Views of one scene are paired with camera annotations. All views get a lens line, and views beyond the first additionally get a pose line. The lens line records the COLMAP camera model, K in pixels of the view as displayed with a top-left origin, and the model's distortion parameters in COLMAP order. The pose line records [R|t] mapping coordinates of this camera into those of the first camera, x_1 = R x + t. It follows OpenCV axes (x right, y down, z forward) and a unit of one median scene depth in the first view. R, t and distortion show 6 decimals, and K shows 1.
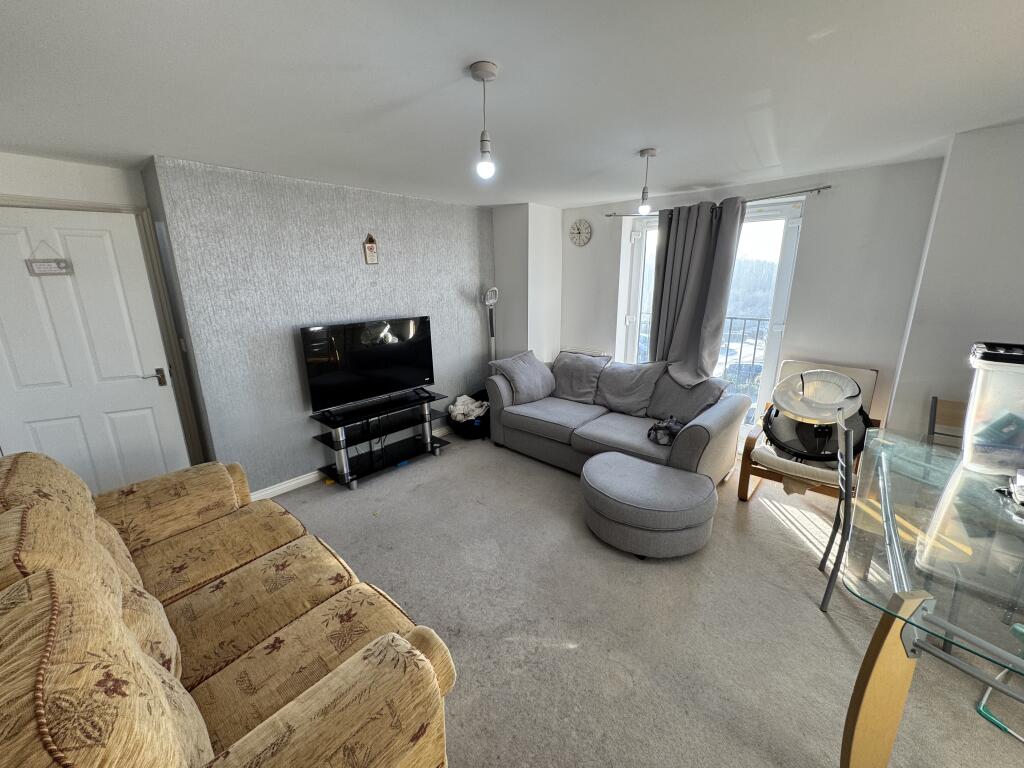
lens RADIAL K [[407.4, 0, 512.6], [0, 407.4, 387.4], [0, 0, 1]] dist [0.004231, 0.000286]
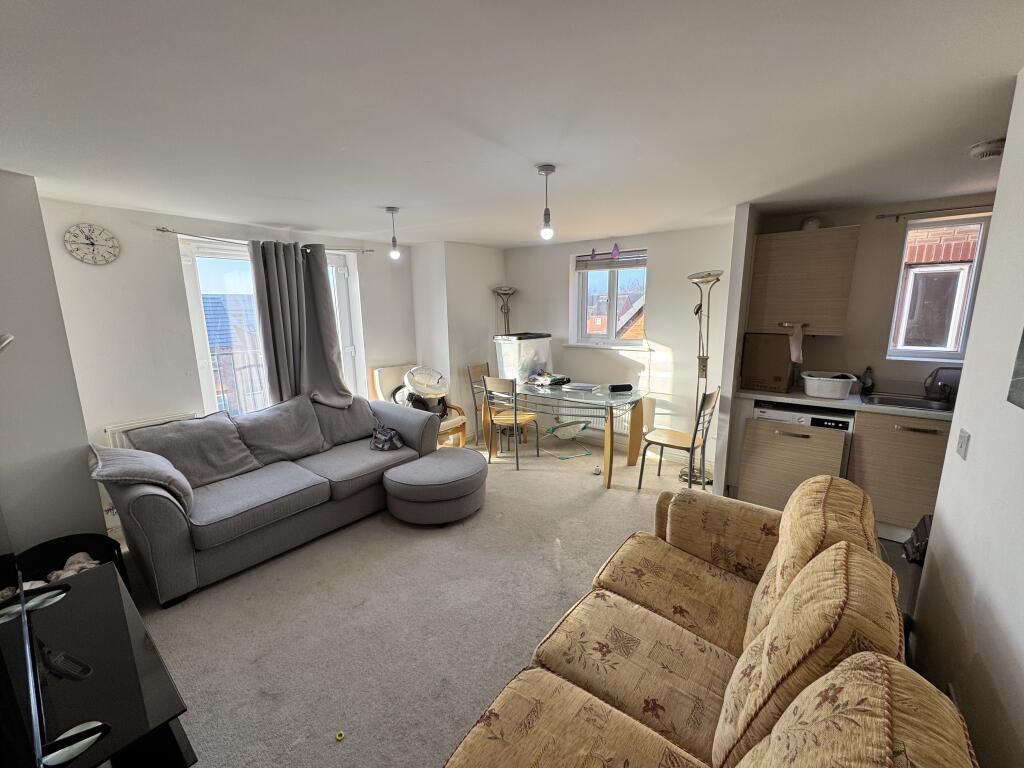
lens RADIAL K [[407.4, 0, 518.0], [0, 407.4, 382.3], [0, 0, 1]] dist [0.004231, 0.000286]
pose [[-0.080736, -0.178513, 0.980620, -0.627970], [0.272456, 0.942410, 0.193989, -0.139183], [-0.958775, 0.282838, -0.027449, 0.512349]]
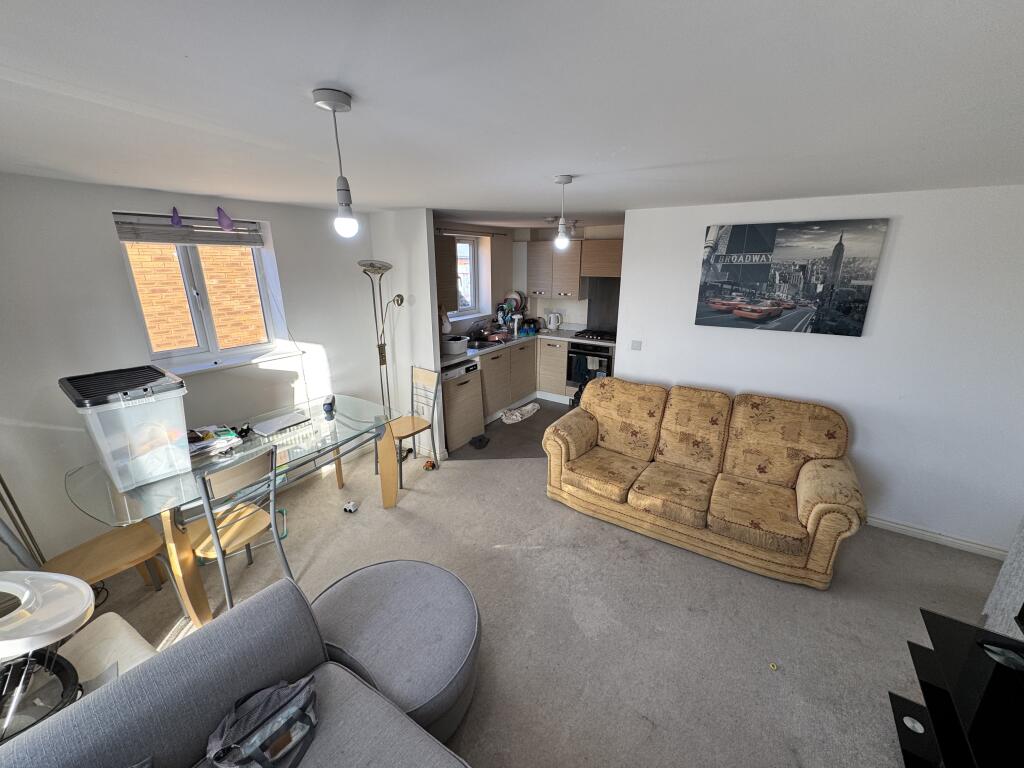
lens RADIAL K [[407.4, 0, 515.6], [0, 407.4, 379.5], [0, 0, 1]] dist [0.004231, 0.000286]
pose [[-0.986836, 0.046907, -0.154774, 0.142255], [-0.041072, 0.852950, 0.520374, -0.352926], [0.156424, 0.519881, -0.839795, 0.988911]]
